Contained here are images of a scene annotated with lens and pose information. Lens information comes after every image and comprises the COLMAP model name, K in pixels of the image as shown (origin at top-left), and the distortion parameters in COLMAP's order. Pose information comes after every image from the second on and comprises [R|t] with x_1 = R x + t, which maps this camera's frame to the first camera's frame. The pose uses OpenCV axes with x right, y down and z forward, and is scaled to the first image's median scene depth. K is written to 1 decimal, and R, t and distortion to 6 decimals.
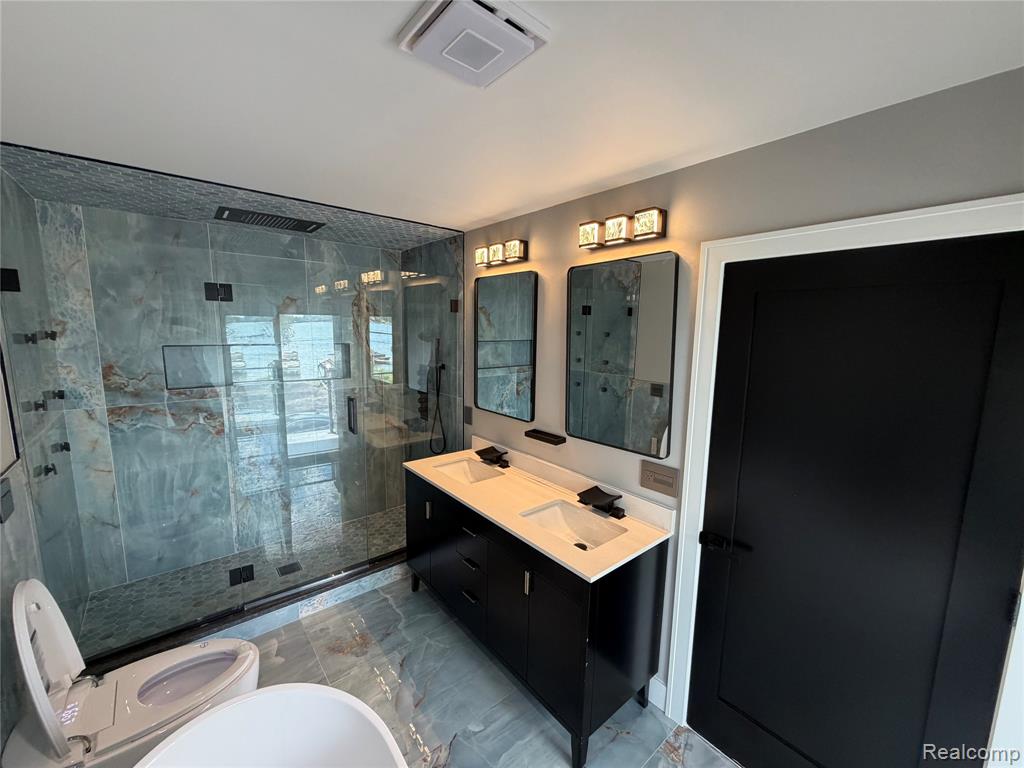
lens RADIAL K [[406.9, 0, 507.6], [0, 406.9, 386.5], [0, 0, 1]] dist [-0.000571, -0.000358]
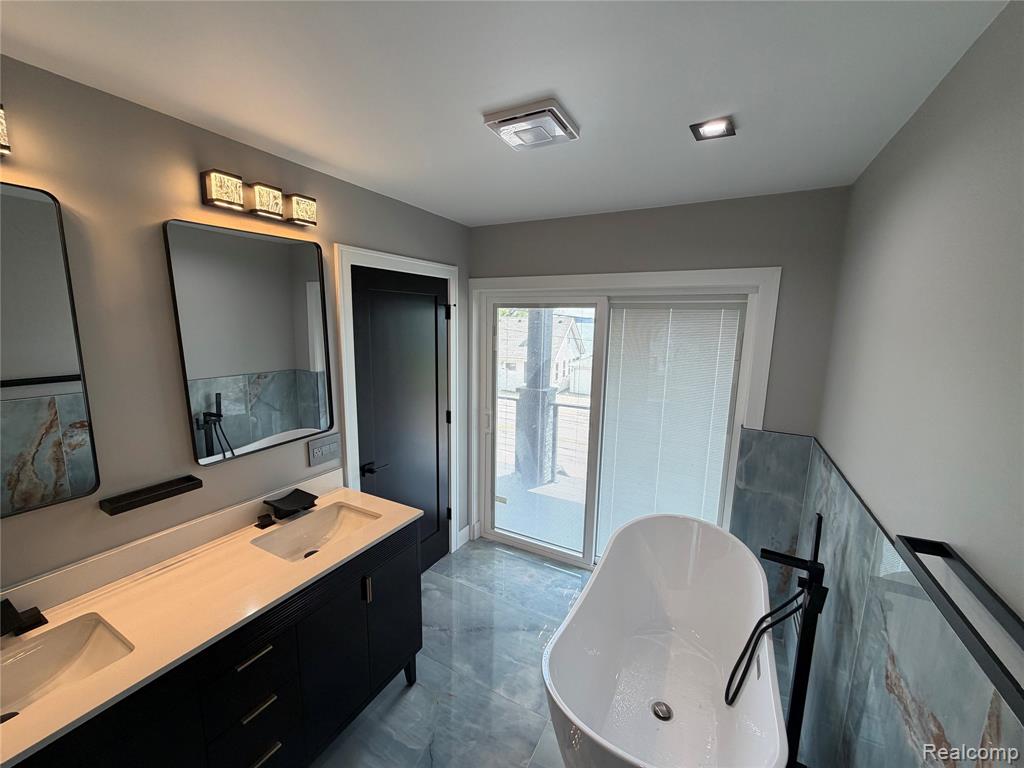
lens RADIAL K [[406.9, 0, 511.0], [0, 406.9, 384.1], [0, 0, 1]] dist [-0.000571, -0.000358]
pose [[-0.374719, -0.170191, 0.911384, -0.575956], [0.110992, 0.967703, 0.226343, -0.101205], [-0.920471, 0.185972, -0.343727, 0.638317]]
